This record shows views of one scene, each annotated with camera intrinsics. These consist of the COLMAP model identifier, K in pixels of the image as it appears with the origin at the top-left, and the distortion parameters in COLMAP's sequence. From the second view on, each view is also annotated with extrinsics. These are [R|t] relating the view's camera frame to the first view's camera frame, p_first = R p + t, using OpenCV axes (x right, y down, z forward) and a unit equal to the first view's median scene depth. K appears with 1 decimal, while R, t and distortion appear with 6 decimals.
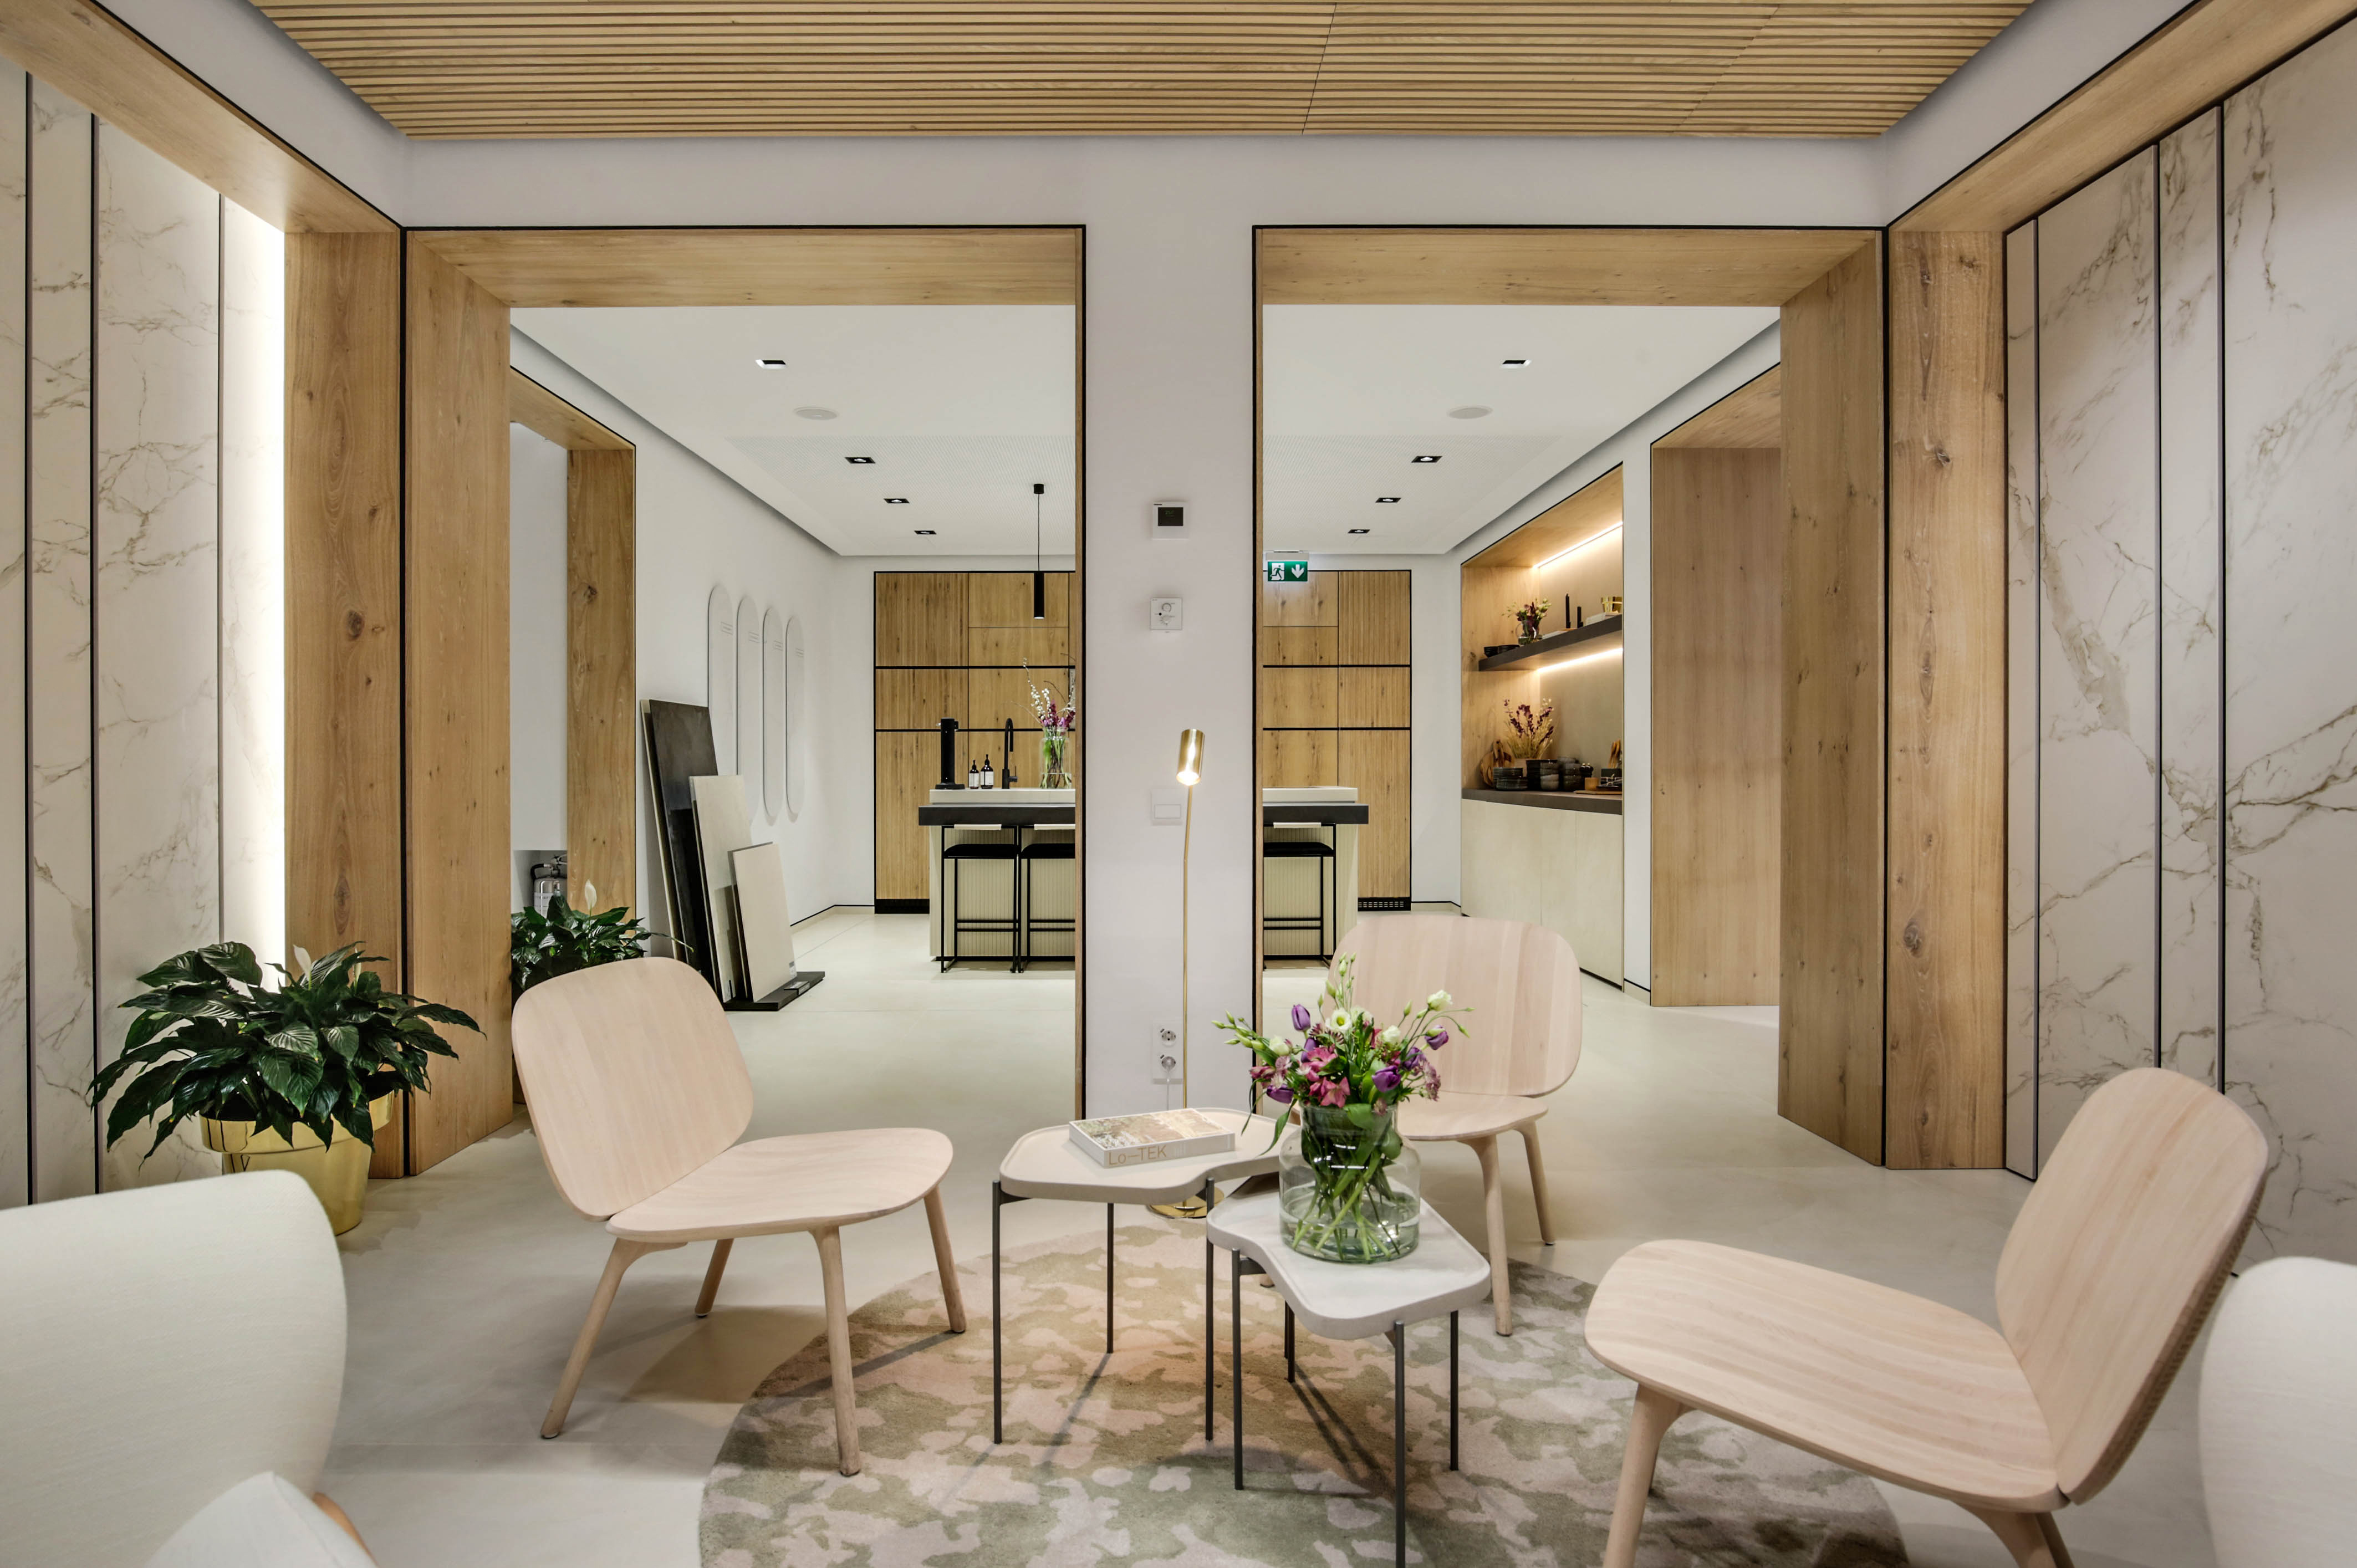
lens RADIAL K [[1282.6, 0, 1352.7], [0, 1282.6, 782.6], [0, 0, 1]] dist [-0.003821, 0.000367]
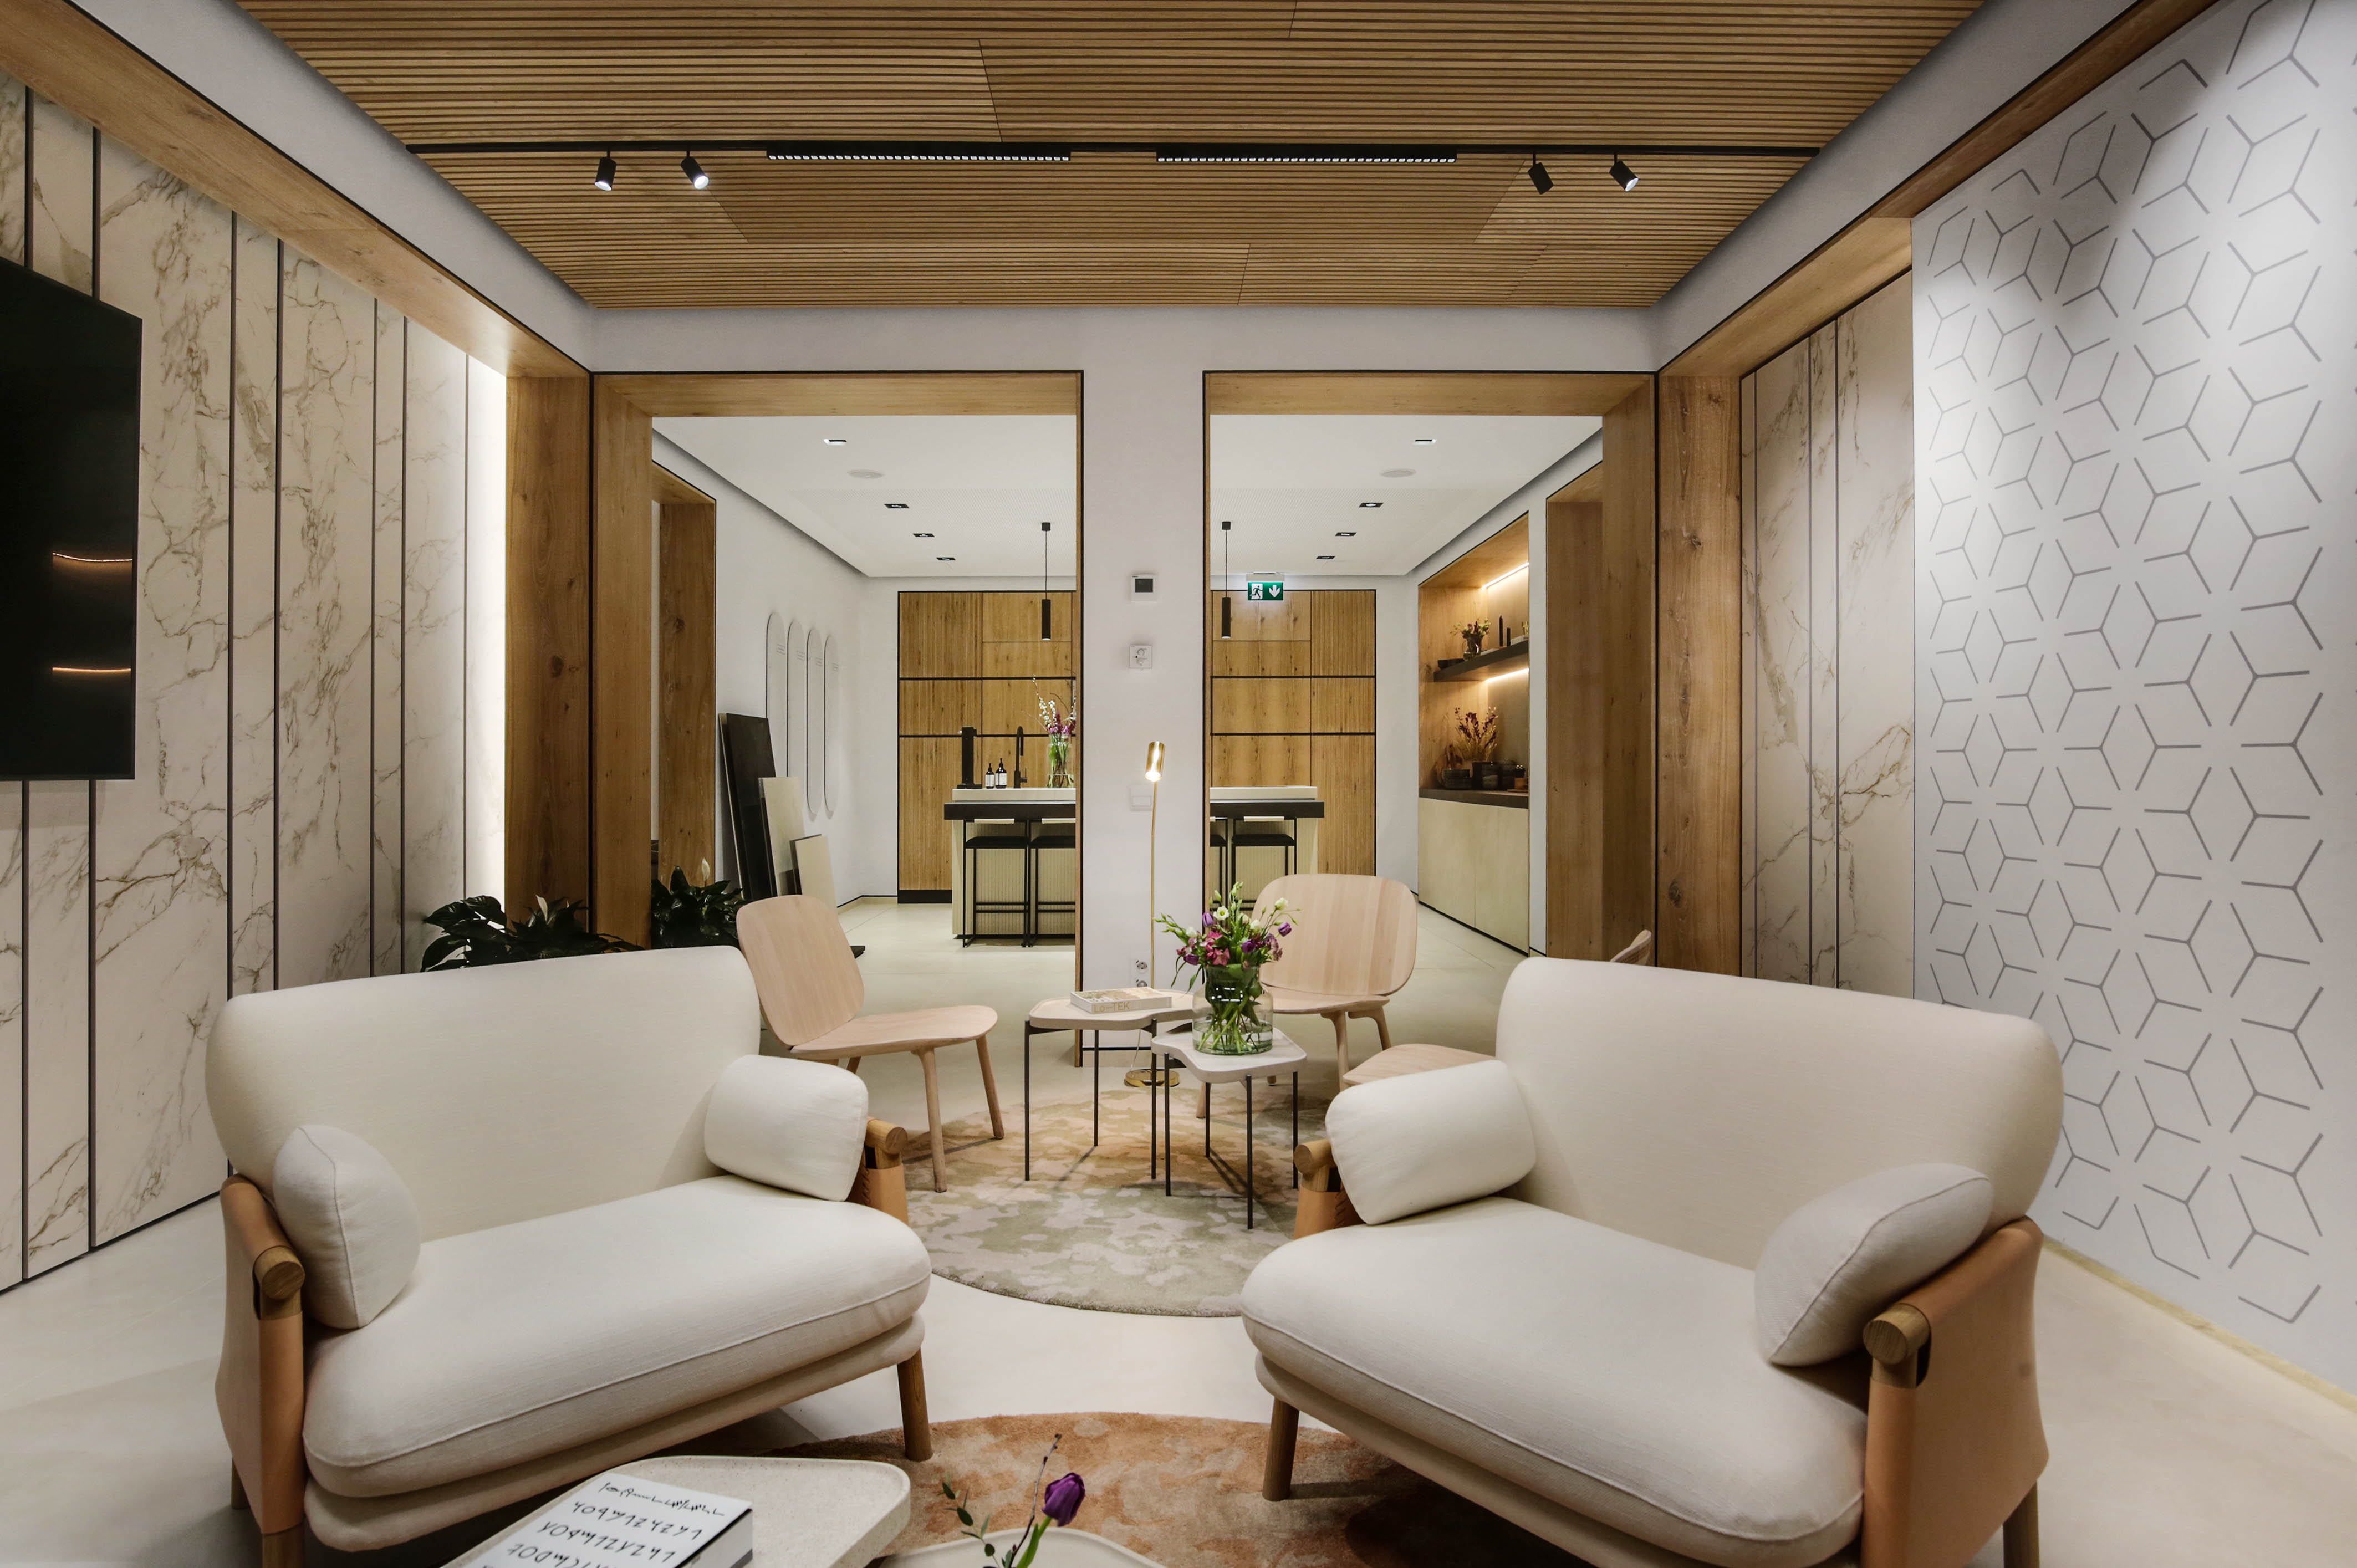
lens RADIAL K [[1285.0, 0, 1189.5], [0, 1285.0, 774.4], [0, 0, 1]] dist [-0.000803, -0.001553]
pose [[0.992051, -0.001170, -0.125830, 0.061409], [0.000181, 0.999969, -0.007876, 0.003317], [0.125835, 0.007791, 0.992021, -0.273929]]
